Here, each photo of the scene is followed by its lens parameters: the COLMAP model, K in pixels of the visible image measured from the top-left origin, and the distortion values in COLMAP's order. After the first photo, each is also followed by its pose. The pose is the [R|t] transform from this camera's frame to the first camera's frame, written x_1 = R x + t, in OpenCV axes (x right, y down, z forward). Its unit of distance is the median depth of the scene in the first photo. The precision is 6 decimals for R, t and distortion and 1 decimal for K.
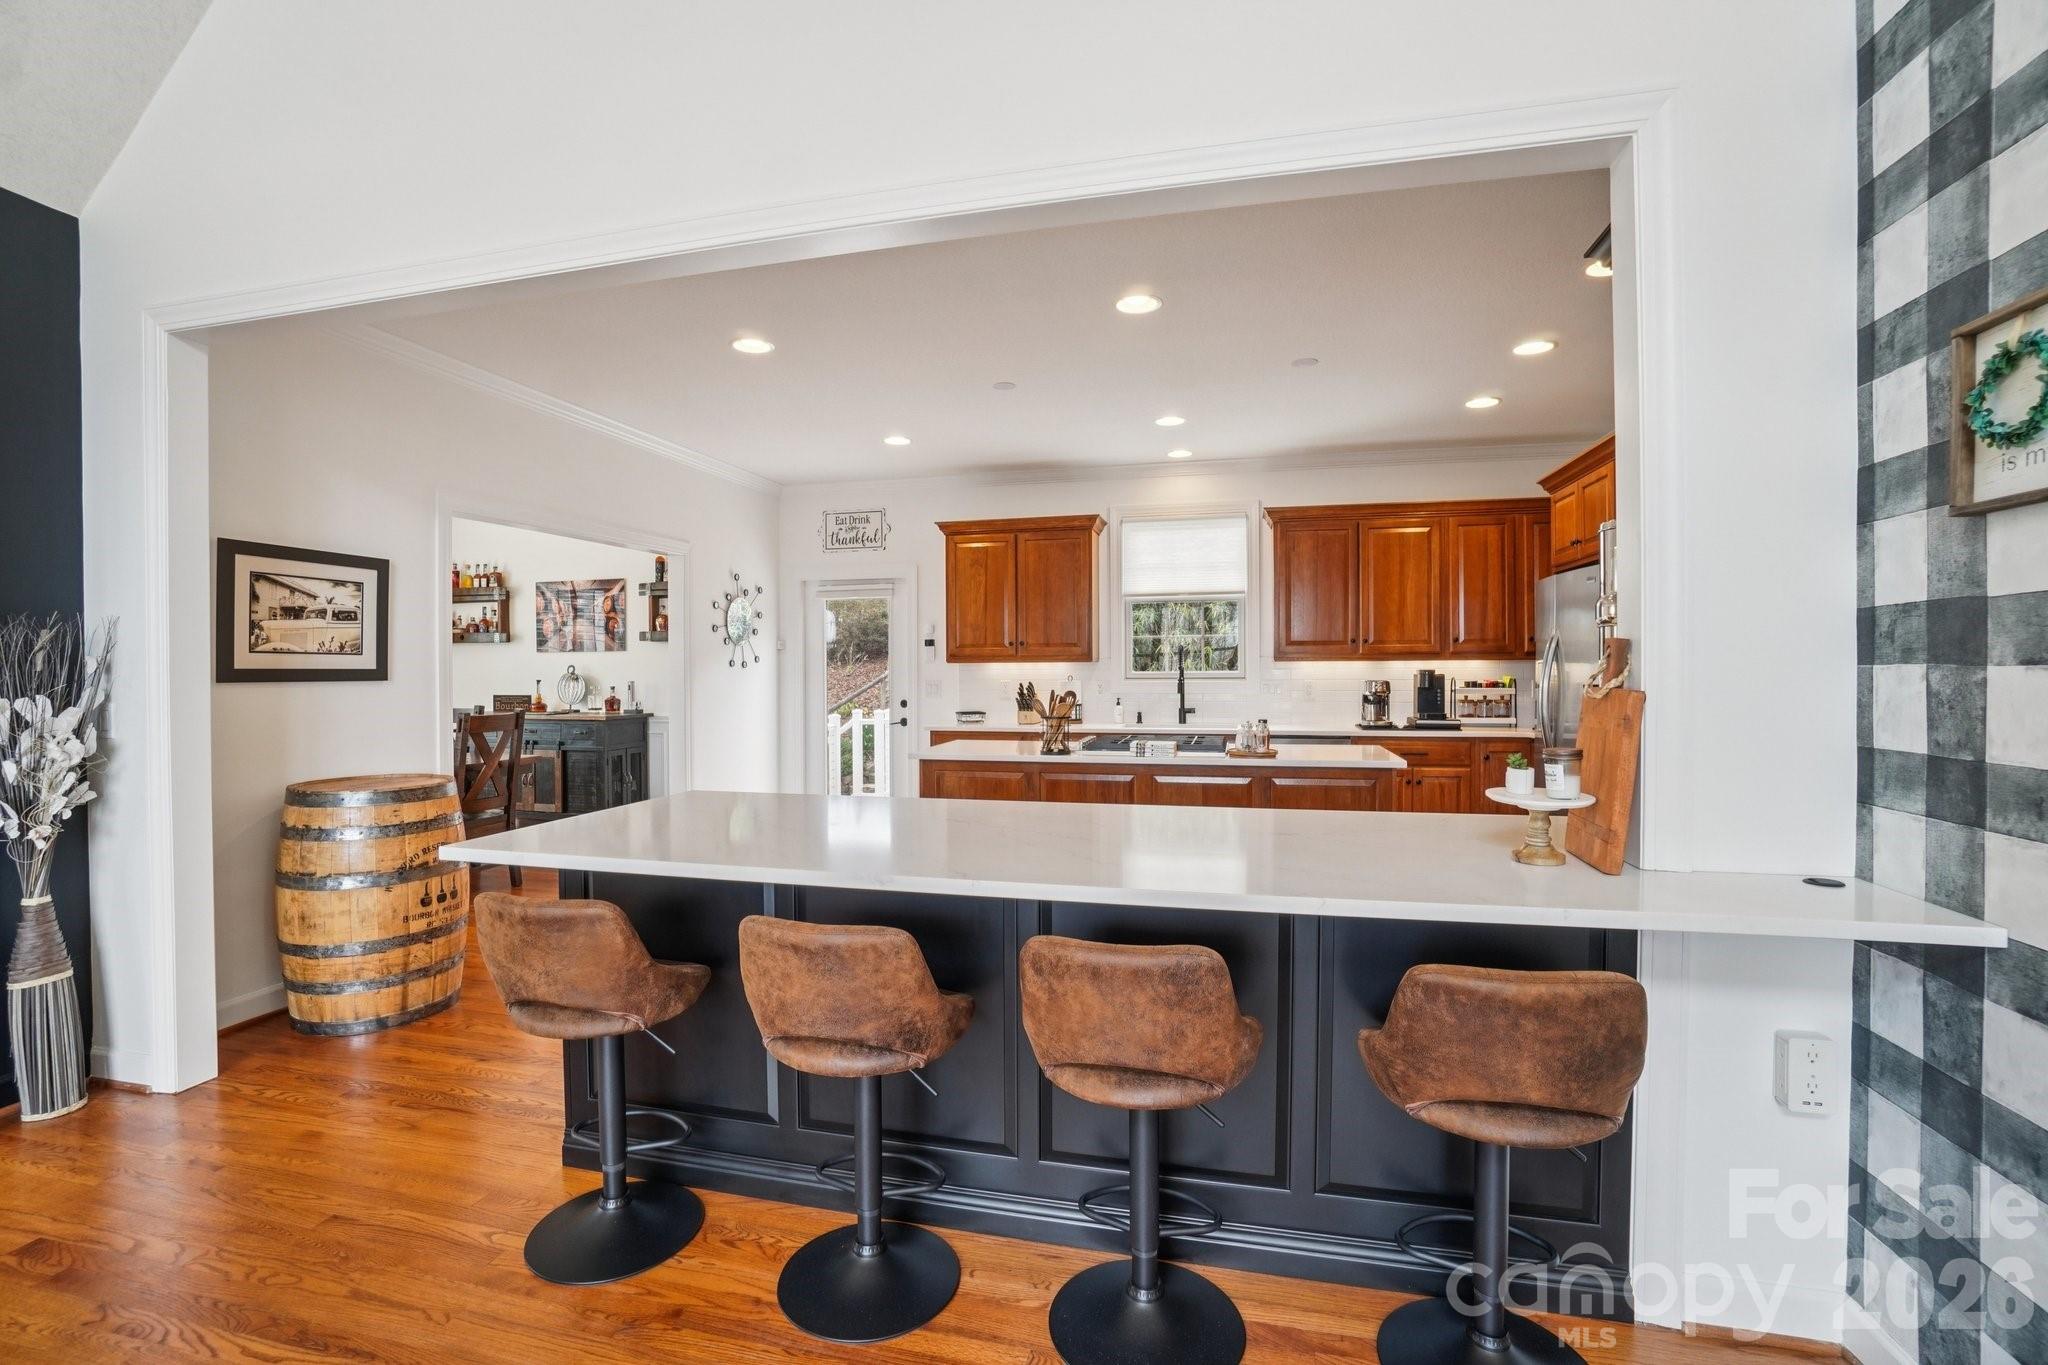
lens RADIAL K [[895.2, 0, 1023.3], [0, 895.2, 678.7], [0, 0, 1]] dist [-0.050661, 0.015822]
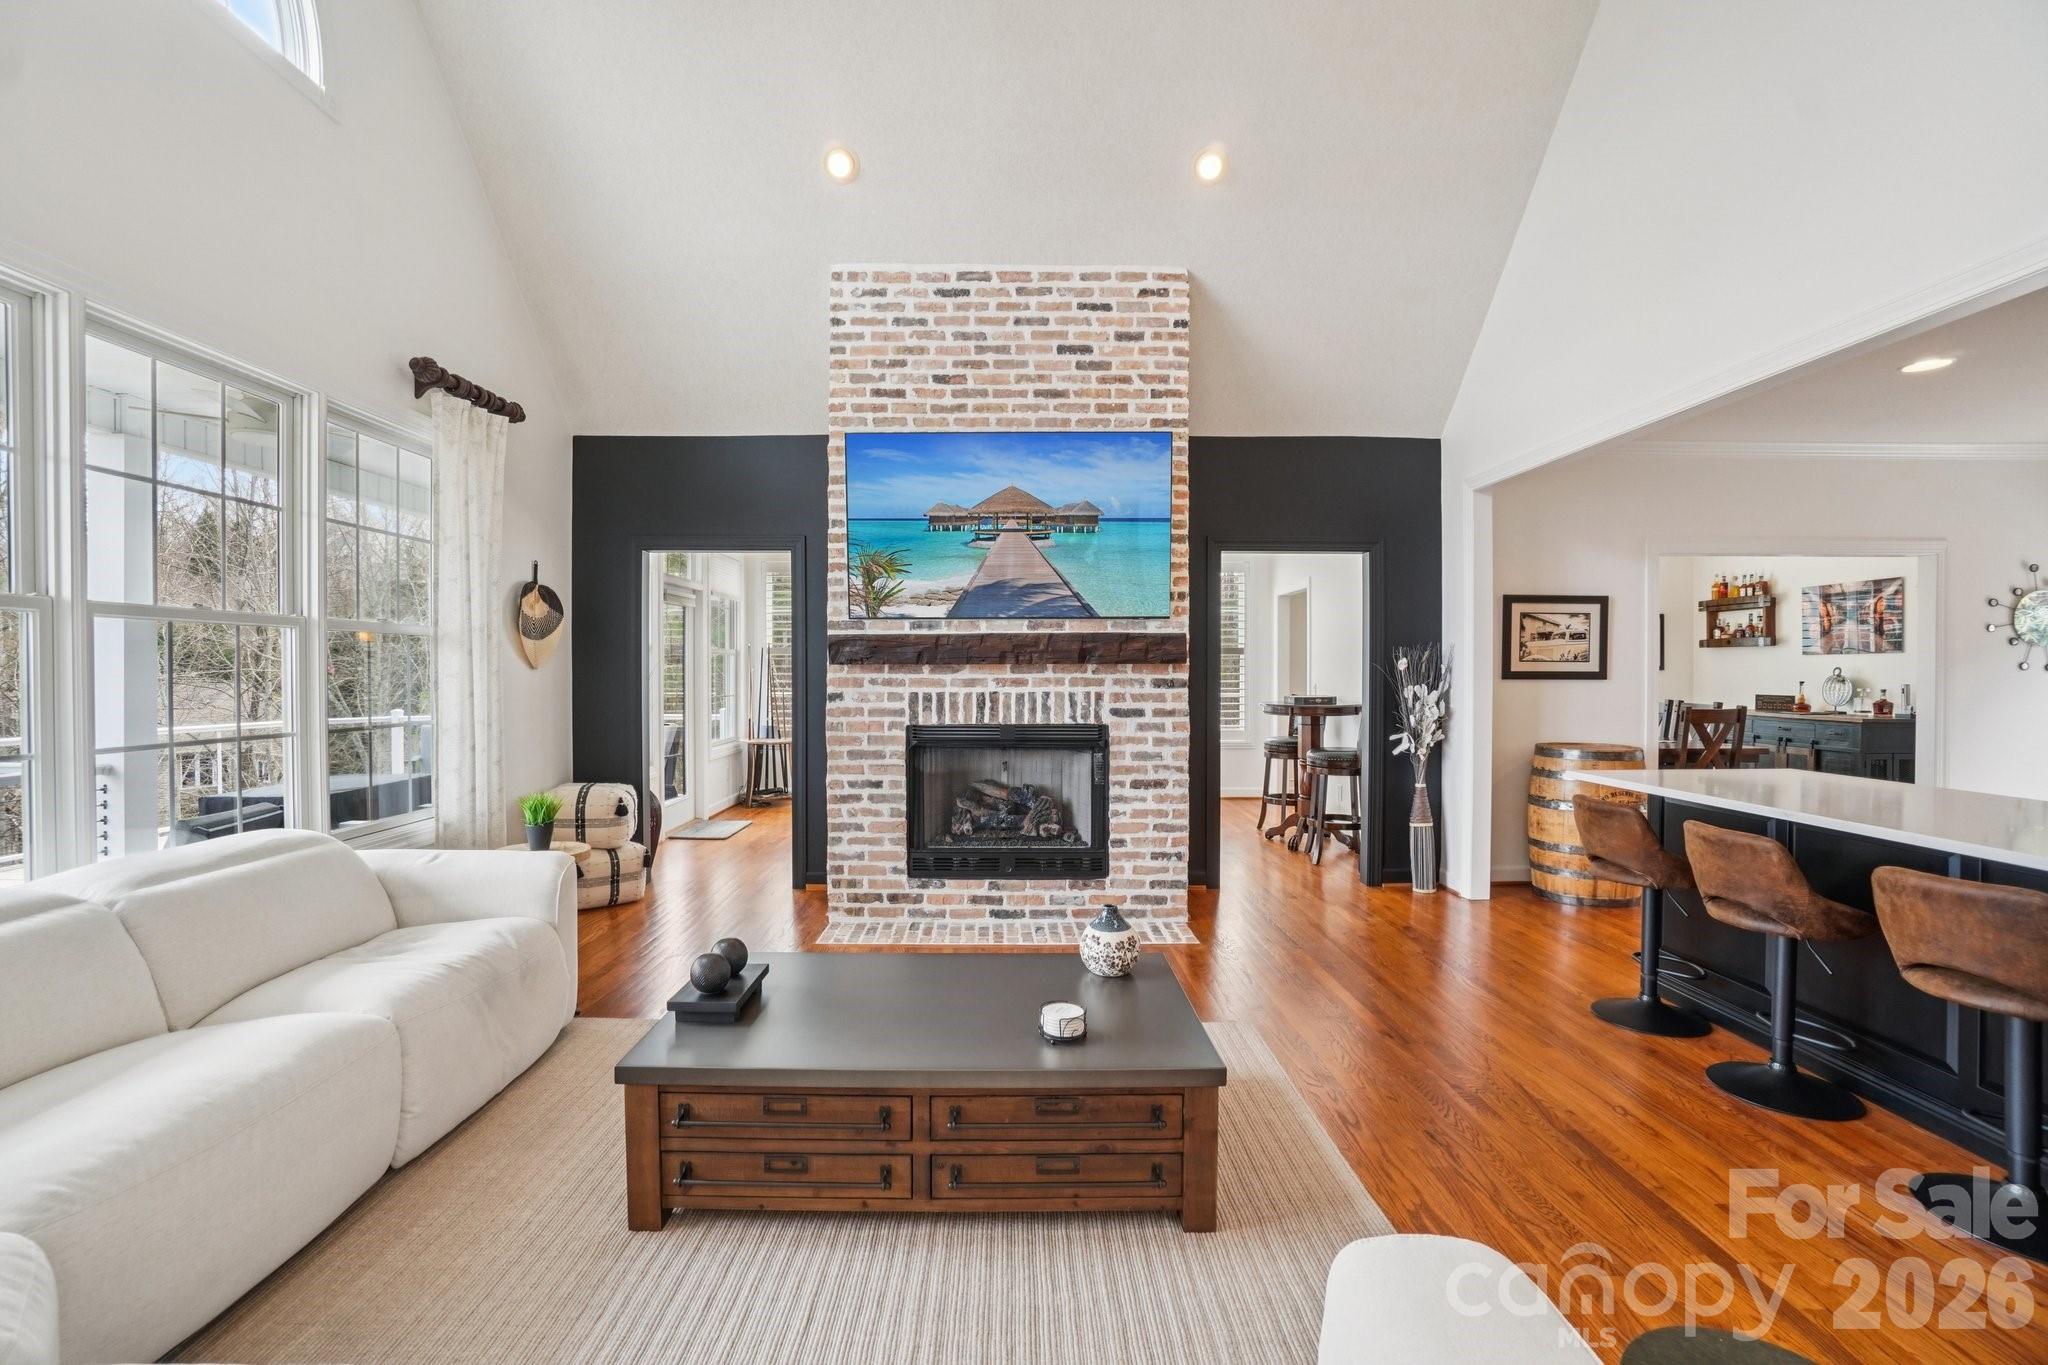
lens RADIAL K [[895.2, 0, 1014.3], [0, 895.2, 677.4], [0, 0, 1]] dist [-0.050661, 0.015822]
pose [[0.239325, 0.011979, -0.970866, 0.290796], [-0.012199, 0.999882, 0.009330, -0.001959], [0.970863, 0.009611, 0.239443, -0.193625]]
